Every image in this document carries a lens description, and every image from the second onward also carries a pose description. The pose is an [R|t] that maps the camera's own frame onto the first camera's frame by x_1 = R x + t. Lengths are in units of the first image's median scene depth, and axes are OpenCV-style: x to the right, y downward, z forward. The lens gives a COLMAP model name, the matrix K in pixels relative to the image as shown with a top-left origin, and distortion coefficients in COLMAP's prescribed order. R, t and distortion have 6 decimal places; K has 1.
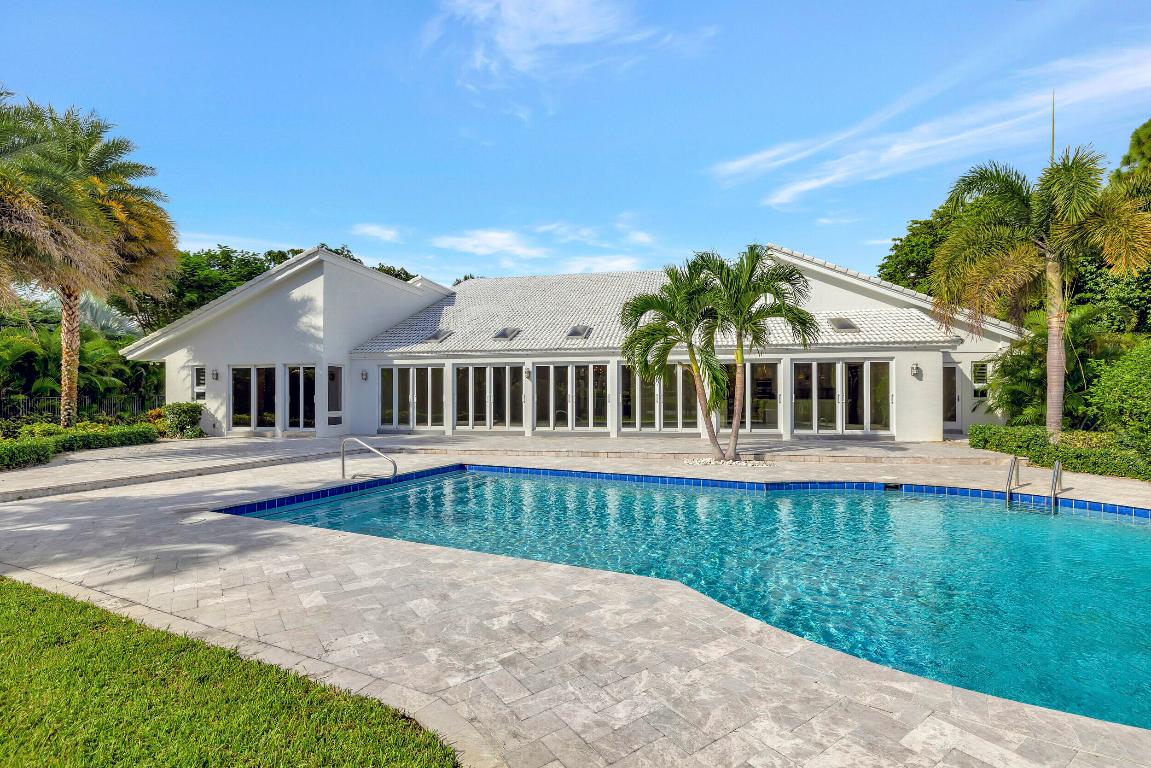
lens RADIAL K [[535.6, 0, 575.5], [0, 535.6, 384.0], [0, 0, 1]] dist [0.001271, -0.000063]
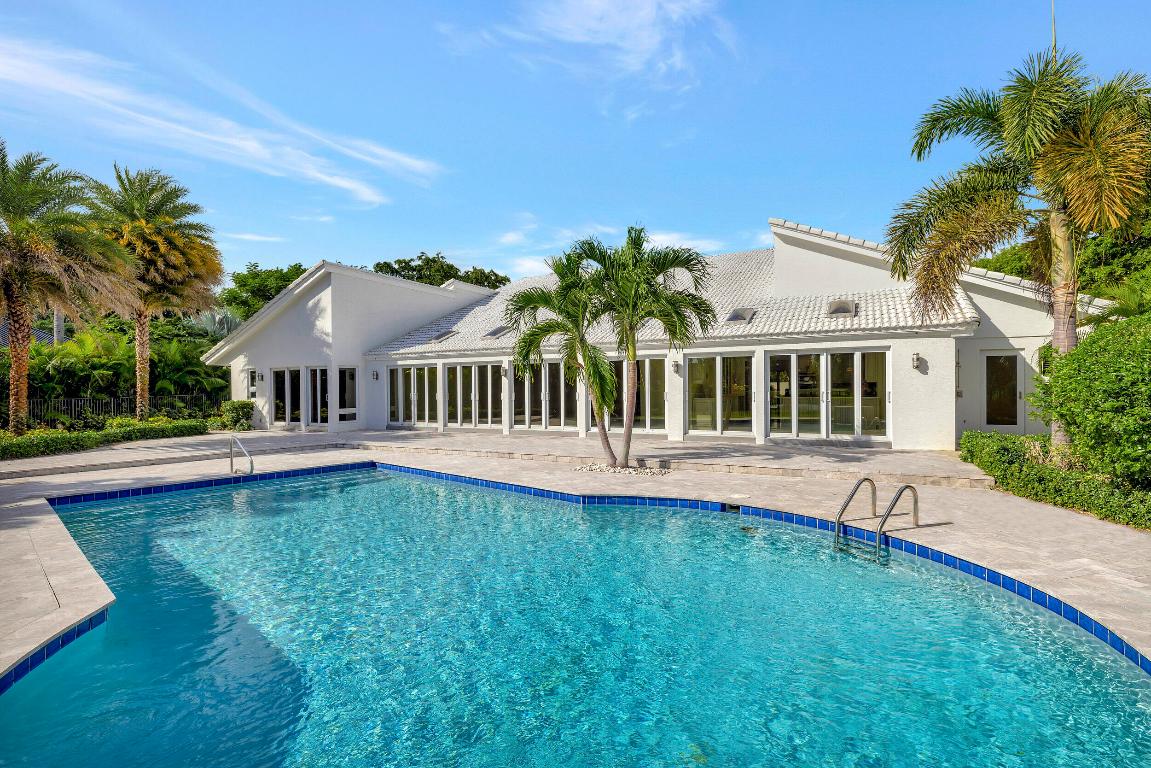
lens RADIAL K [[542.5, 0, 575.5], [0, 542.5, 384.0], [0, 0, 1]] dist [-0.004779, -0.000473]
pose [[0.959171, -0.008377, -0.282701, 0.323789], [0.011494, 0.999890, 0.009368, -0.004685], [0.282592, -0.012235, 0.959162, 0.064706]]
